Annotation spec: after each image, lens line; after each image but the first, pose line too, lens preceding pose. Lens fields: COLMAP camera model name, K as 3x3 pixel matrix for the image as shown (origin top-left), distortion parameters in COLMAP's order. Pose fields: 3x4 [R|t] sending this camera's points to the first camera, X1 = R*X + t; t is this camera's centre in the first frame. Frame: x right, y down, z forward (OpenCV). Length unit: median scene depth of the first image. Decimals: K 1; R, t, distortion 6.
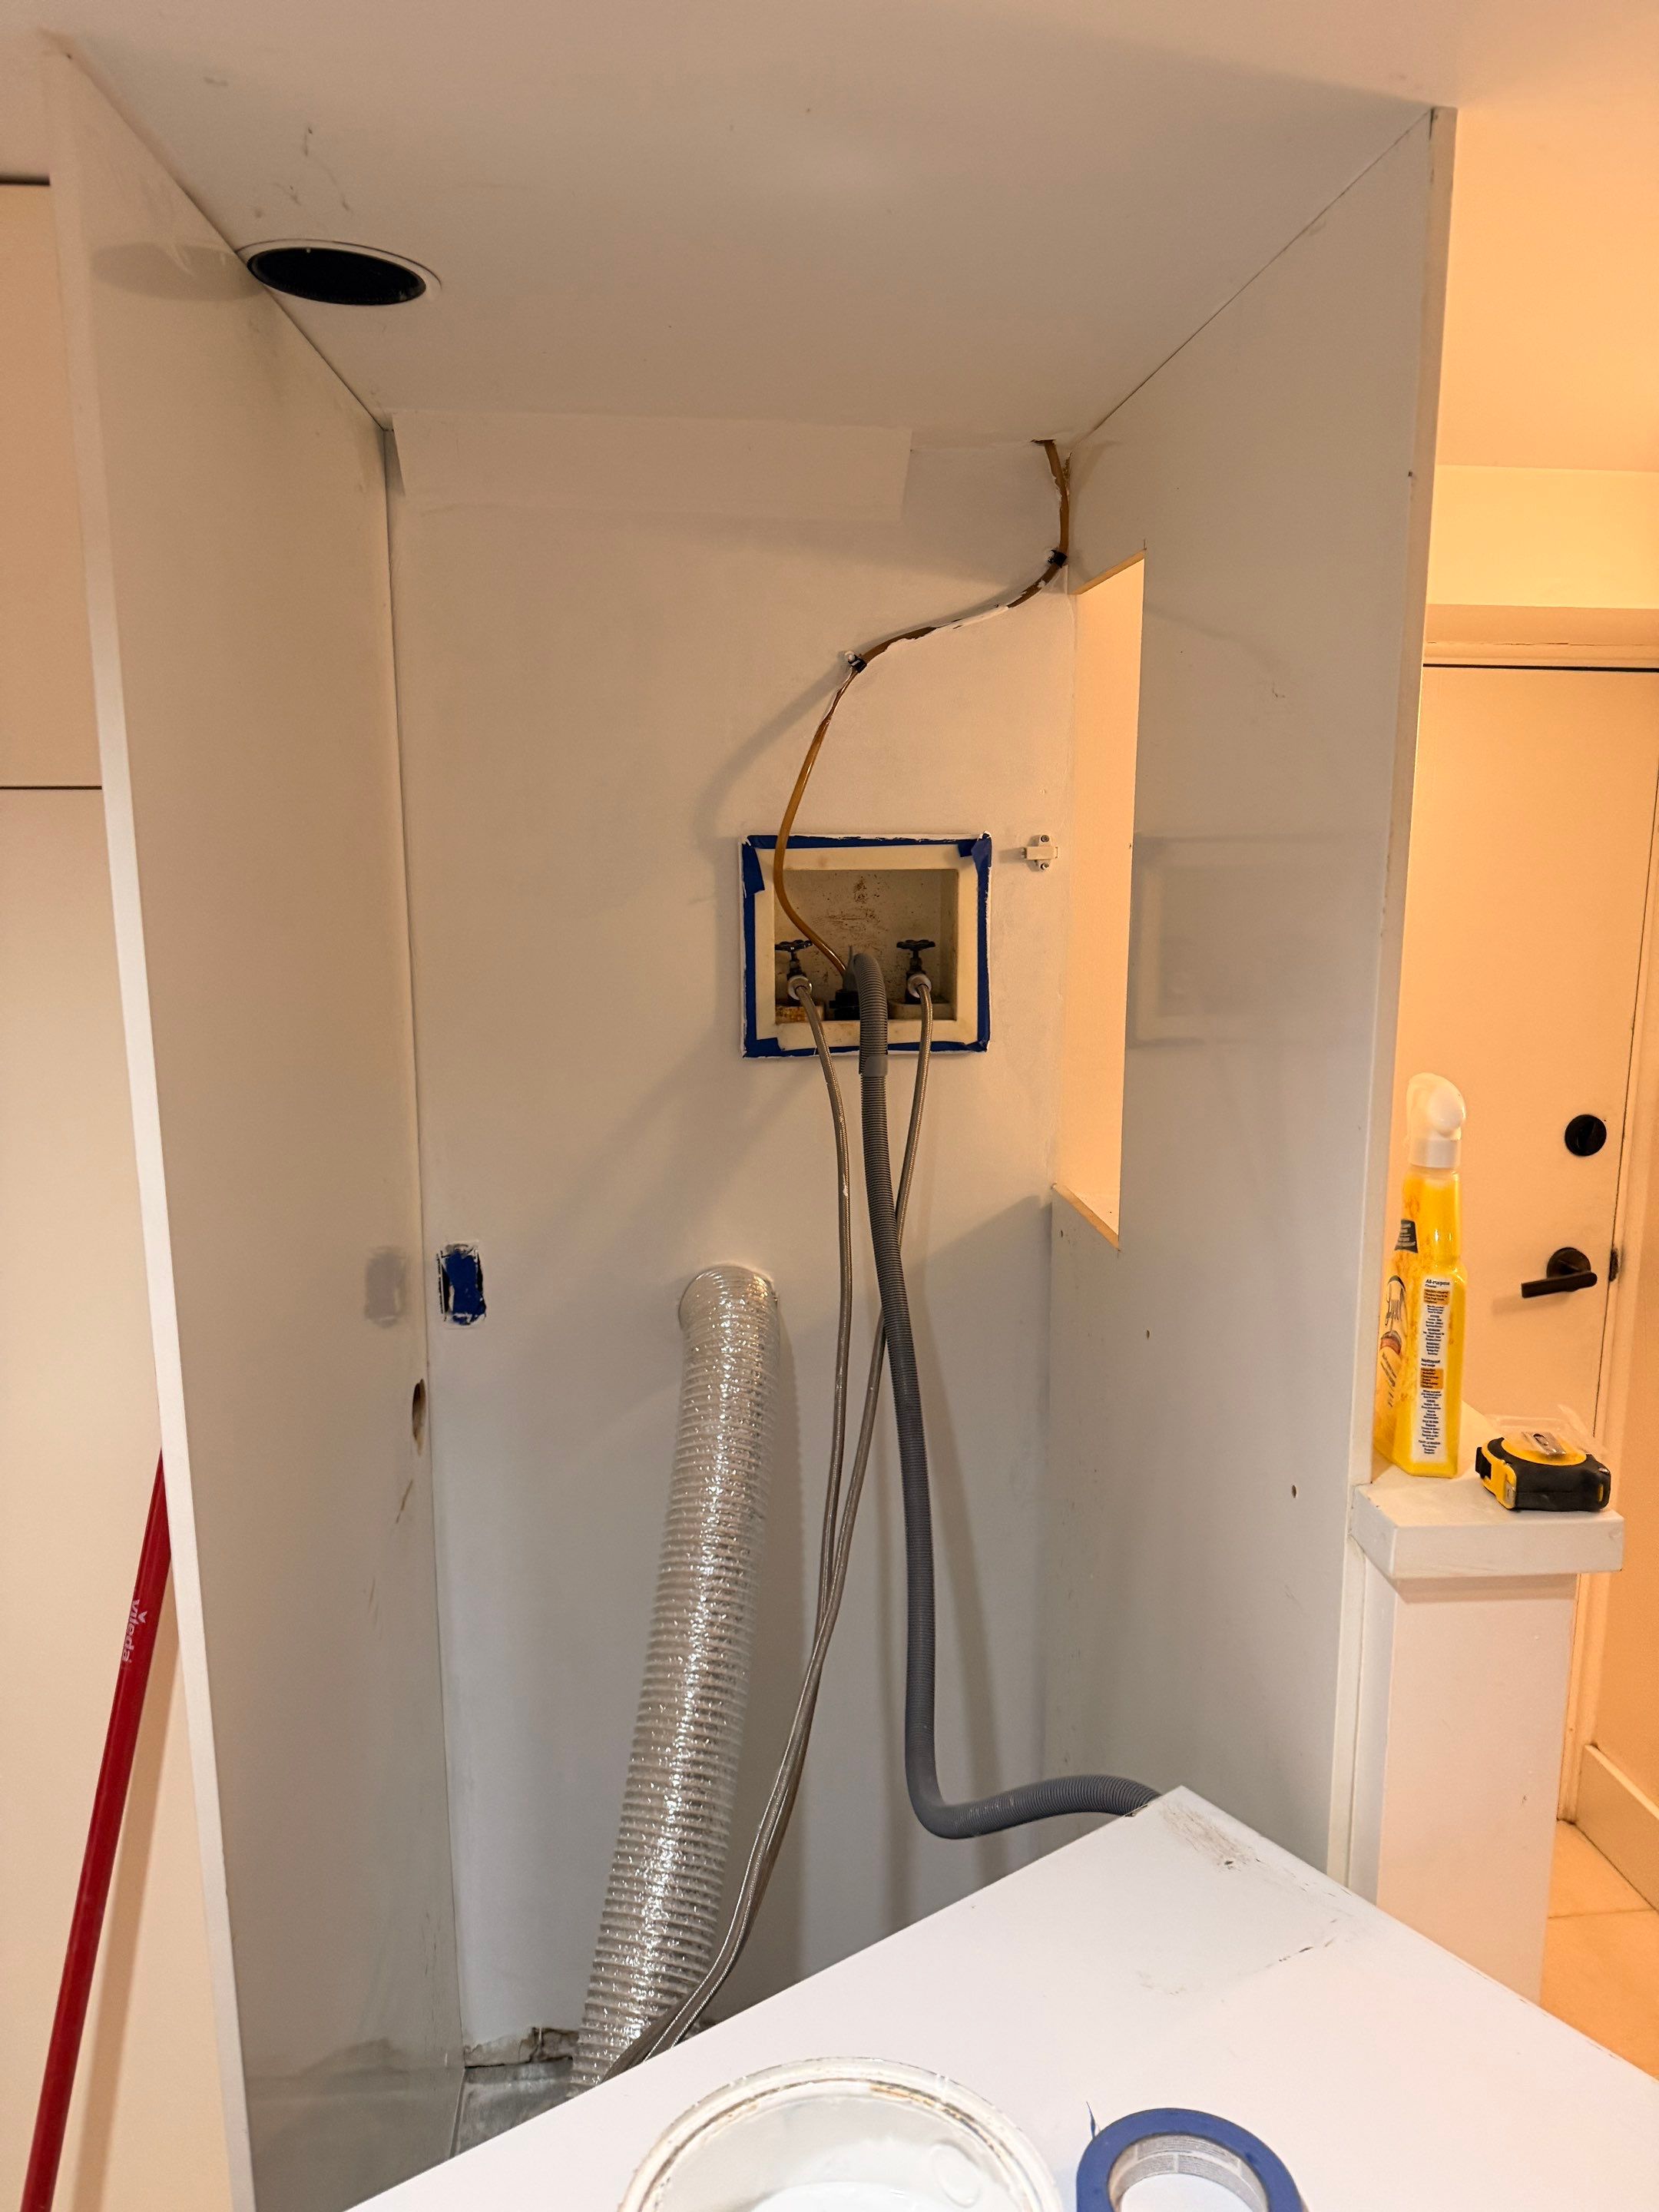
lens RADIAL K [[1577.0, 0, 808.0], [0, 1577.0, 1104.1], [0, 0, 1]] dist [0.015879, -0.043688]
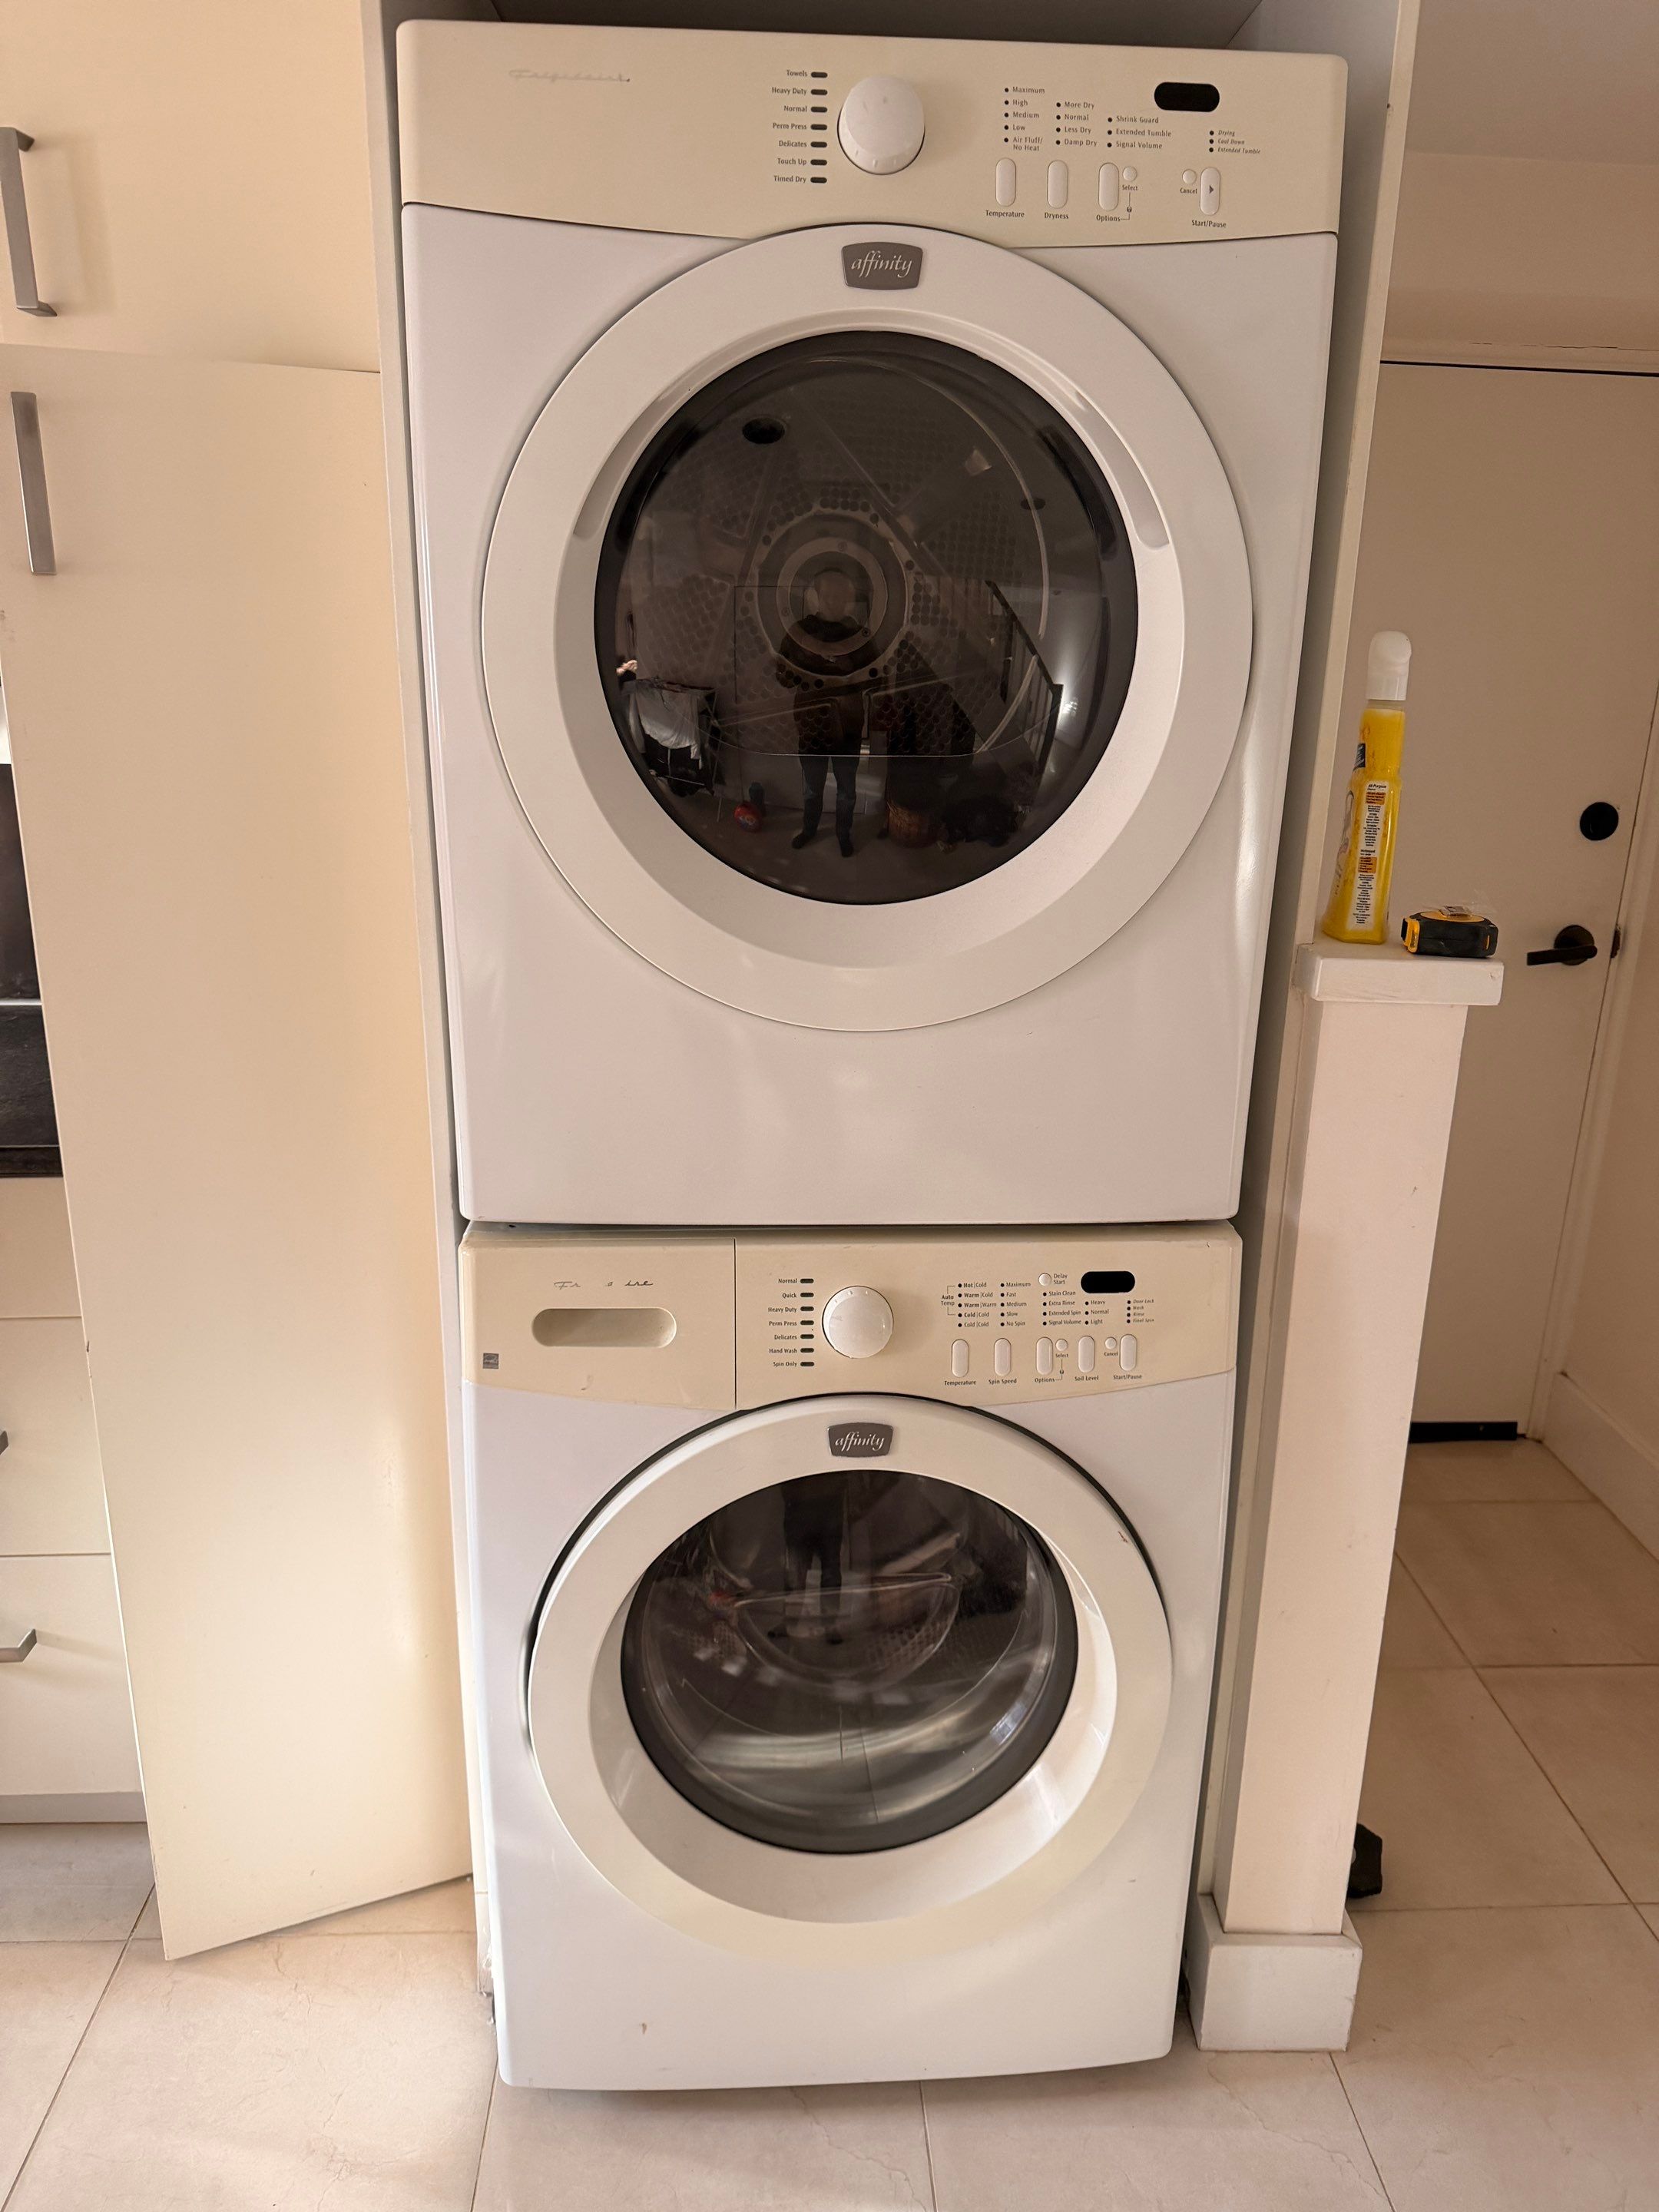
lens RADIAL K [[1577.0, 0, 805.8], [0, 1577.0, 1123.8], [0, 0, 1]] dist [0.015879, -0.043688]
pose [[0.997961, 0.037758, -0.051458, 0.007083], [-0.030631, 0.990660, 0.132867, 0.153904], [0.055994, -0.131020, 0.989797, -0.227226]]
